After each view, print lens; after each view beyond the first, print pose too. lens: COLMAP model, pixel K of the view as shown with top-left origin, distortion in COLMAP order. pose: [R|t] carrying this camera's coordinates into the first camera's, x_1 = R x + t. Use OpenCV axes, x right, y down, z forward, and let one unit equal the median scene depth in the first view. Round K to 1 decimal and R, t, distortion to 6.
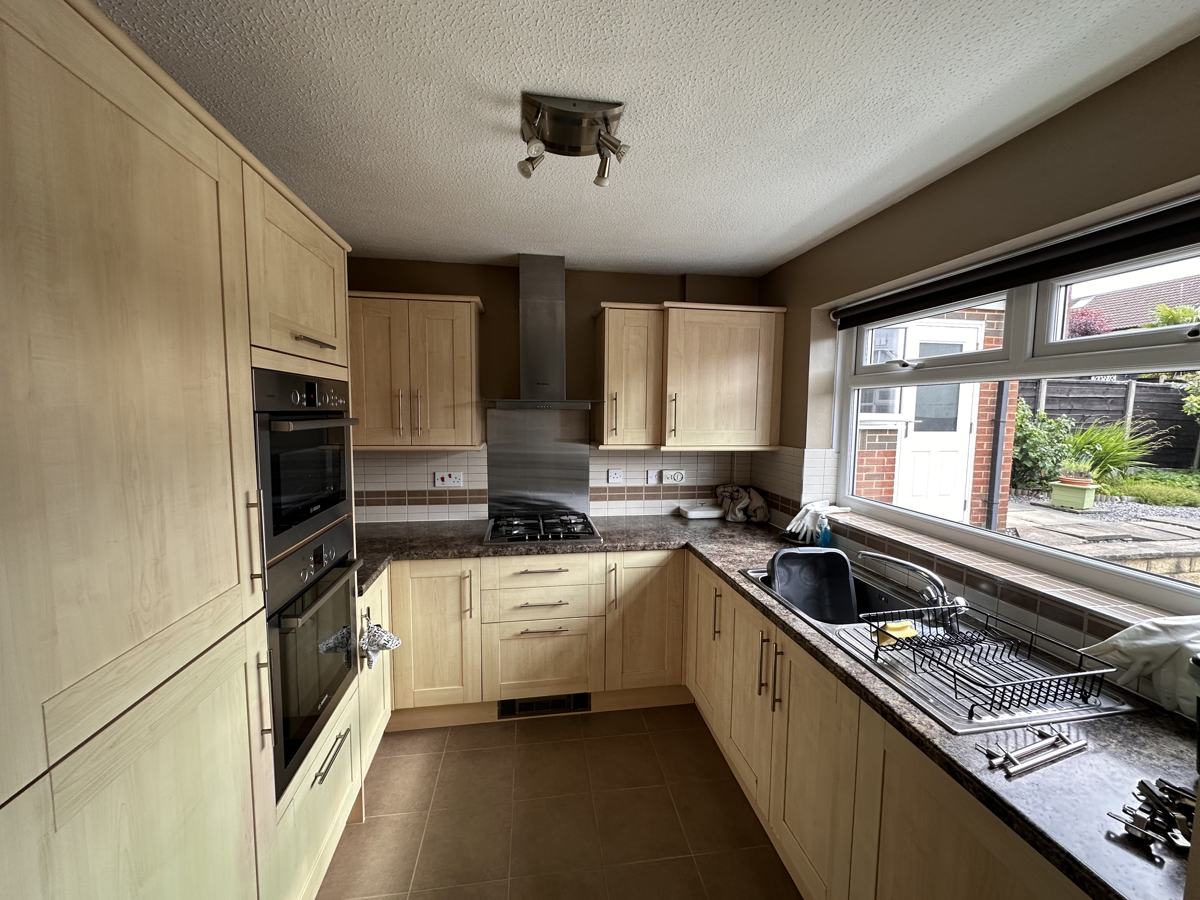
lens RADIAL K [[478.1, 0, 600.1], [0, 478.1, 450.4], [0, 0, 1]] dist [-0.002589, 0.000442]
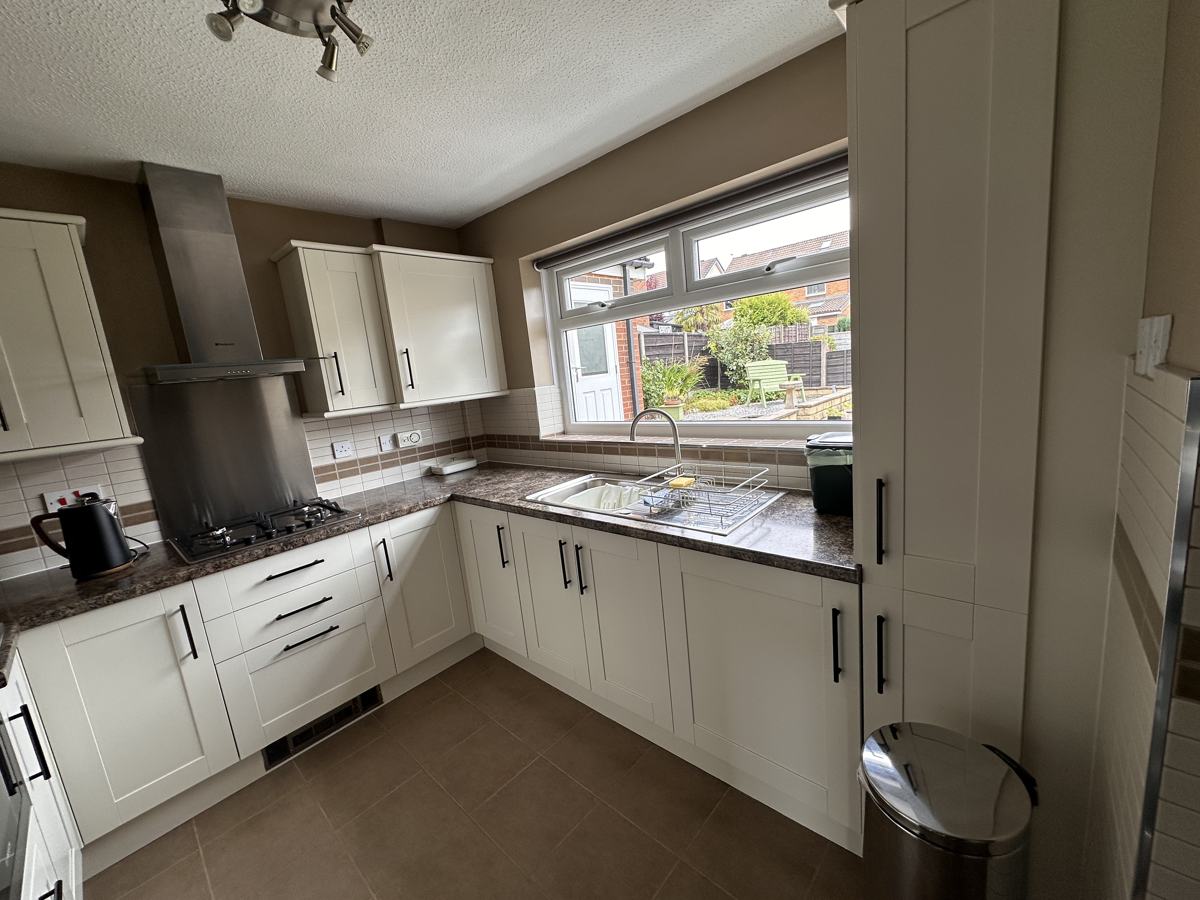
lens RADIAL K [[478.1, 0, 598.8], [0, 478.1, 449.5], [0, 0, 1]] dist [-0.002589, 0.000442]
pose [[0.773417, -0.192316, 0.604021, -0.157194], [0.164205, 0.981125, 0.102127, 0.049263], [-0.612261, 0.020197, 0.790398, 0.028557]]
